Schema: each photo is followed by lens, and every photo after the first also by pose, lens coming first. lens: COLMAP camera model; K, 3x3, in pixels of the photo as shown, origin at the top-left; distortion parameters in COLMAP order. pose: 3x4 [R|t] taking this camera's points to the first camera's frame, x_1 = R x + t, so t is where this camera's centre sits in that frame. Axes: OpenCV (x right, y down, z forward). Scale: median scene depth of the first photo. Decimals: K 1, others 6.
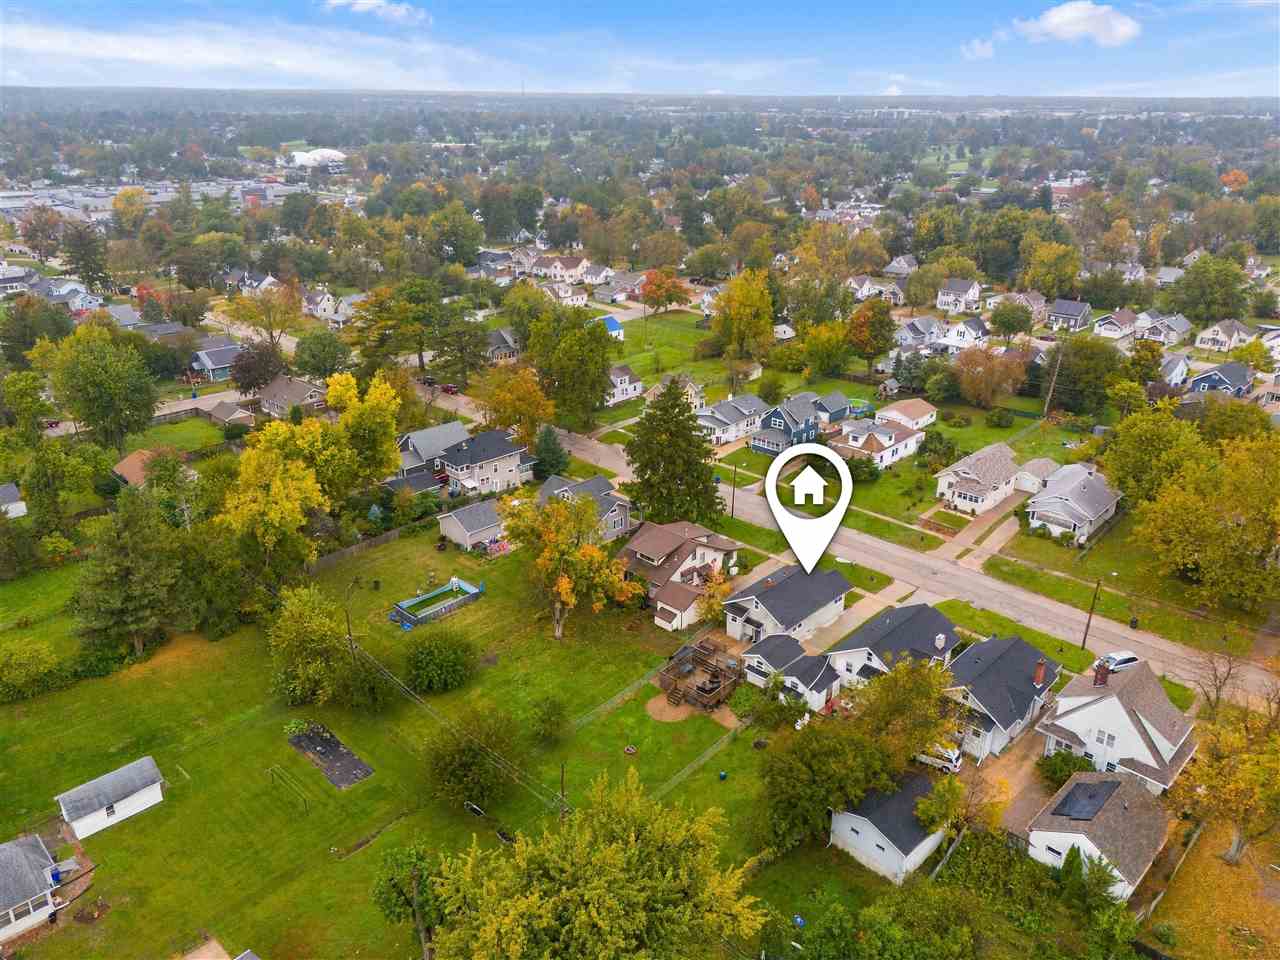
lens RADIAL K [[938.5, 0, 640.0], [0, 938.5, 480.0], [0, 0, 1]] dist [0.077605, -0.069939]
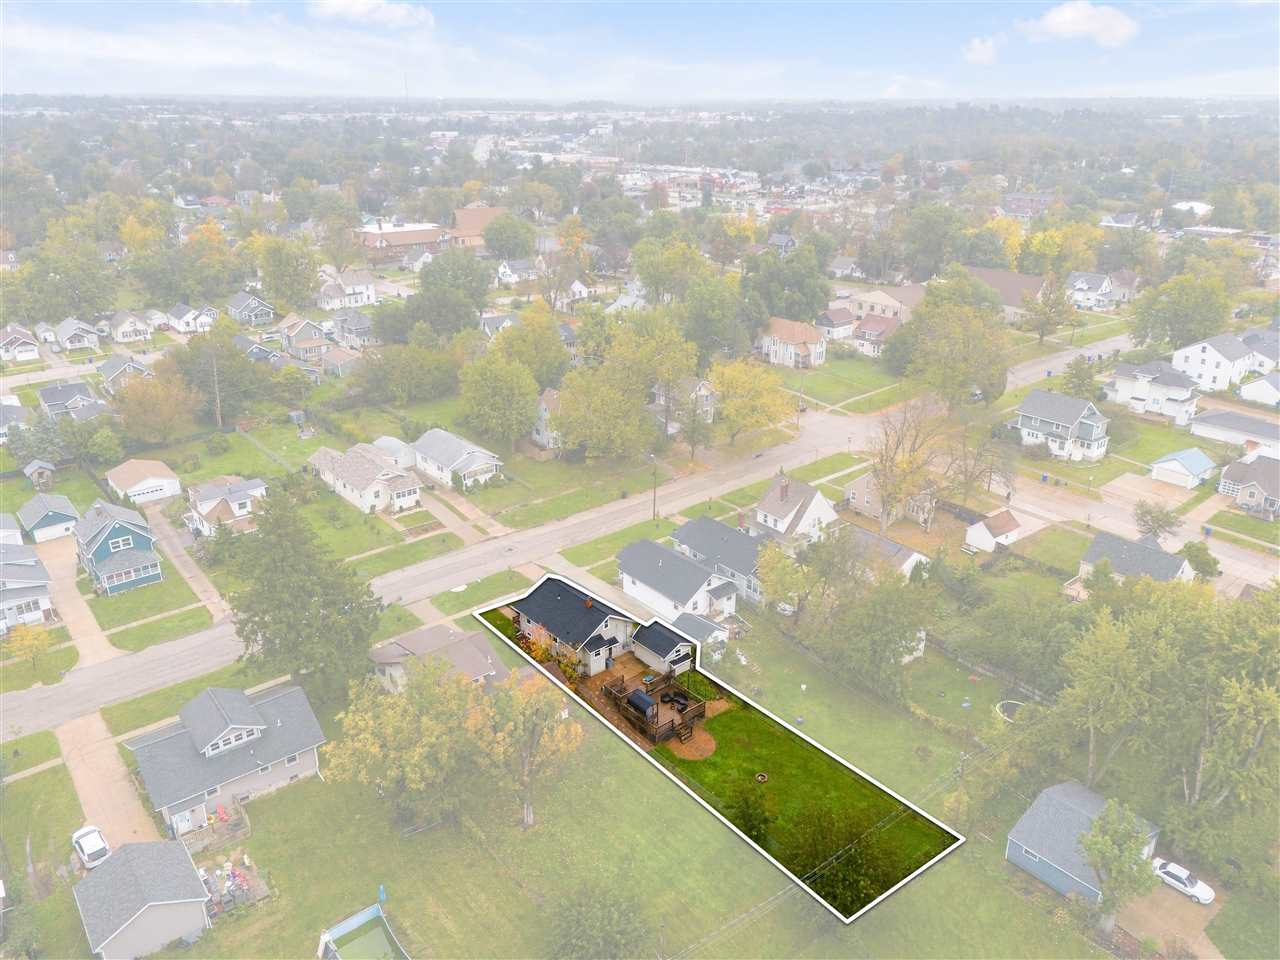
lens RADIAL K [[938.5, 0, 640.0], [0, 938.5, 480.0], [0, 0, 1]] dist [0.077605, -0.069939]
pose [[0.118177, -0.386443, 0.914711, -0.545962], [0.379453, 0.868832, 0.318036, -0.225113], [-0.917633, 0.309506, 0.249313, 0.552894]]
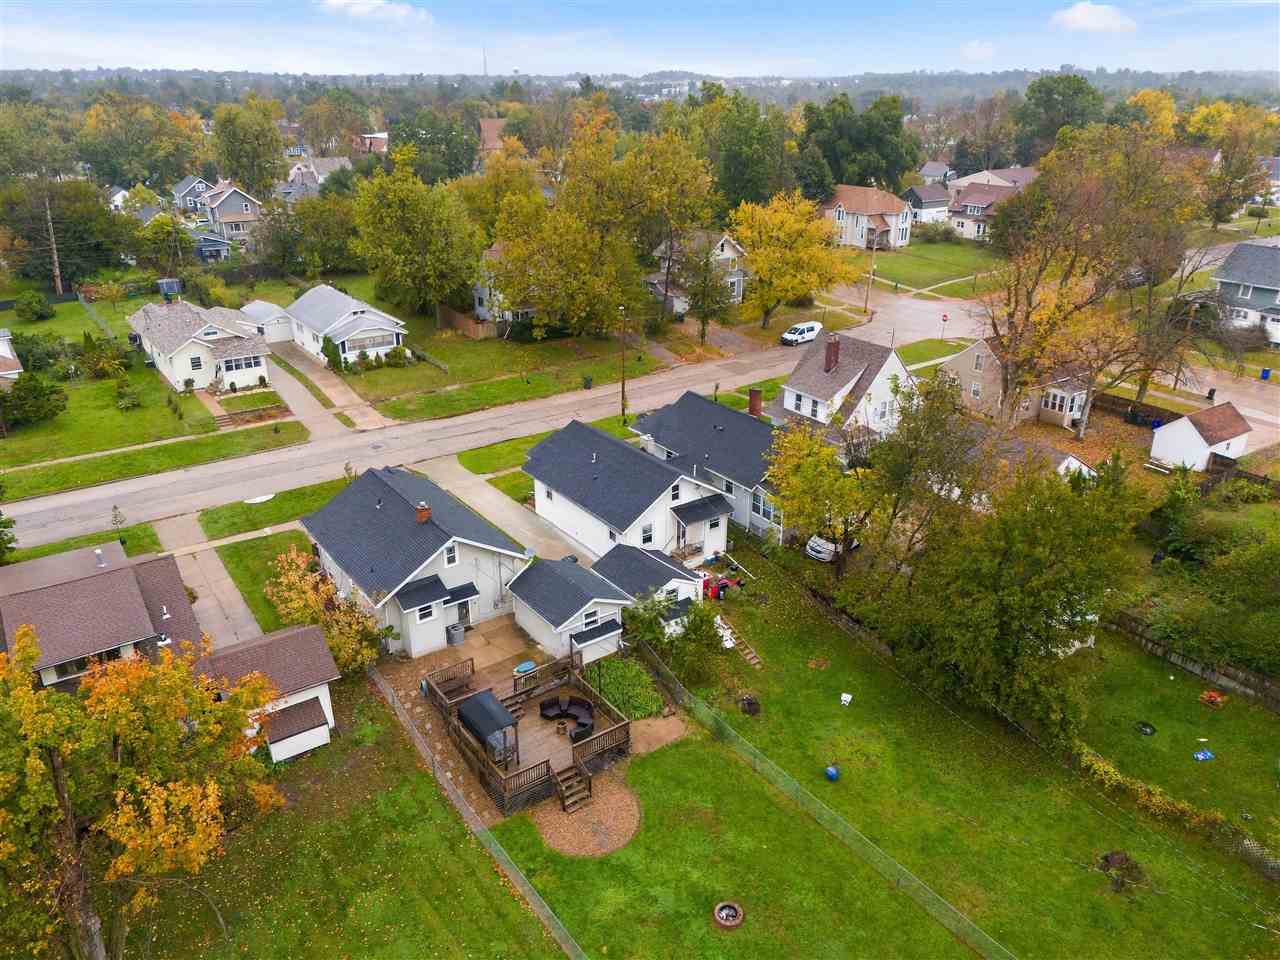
lens RADIAL K [[938.5, 0, 640.0], [0, 938.5, 480.0], [0, 0, 1]] dist [0.077605, -0.069939]
pose [[0.199215, -0.395860, 0.896442, -0.213772], [0.377513, 0.875176, 0.302575, -0.006028], [-0.904321, 0.278141, 0.323791, 0.602157]]
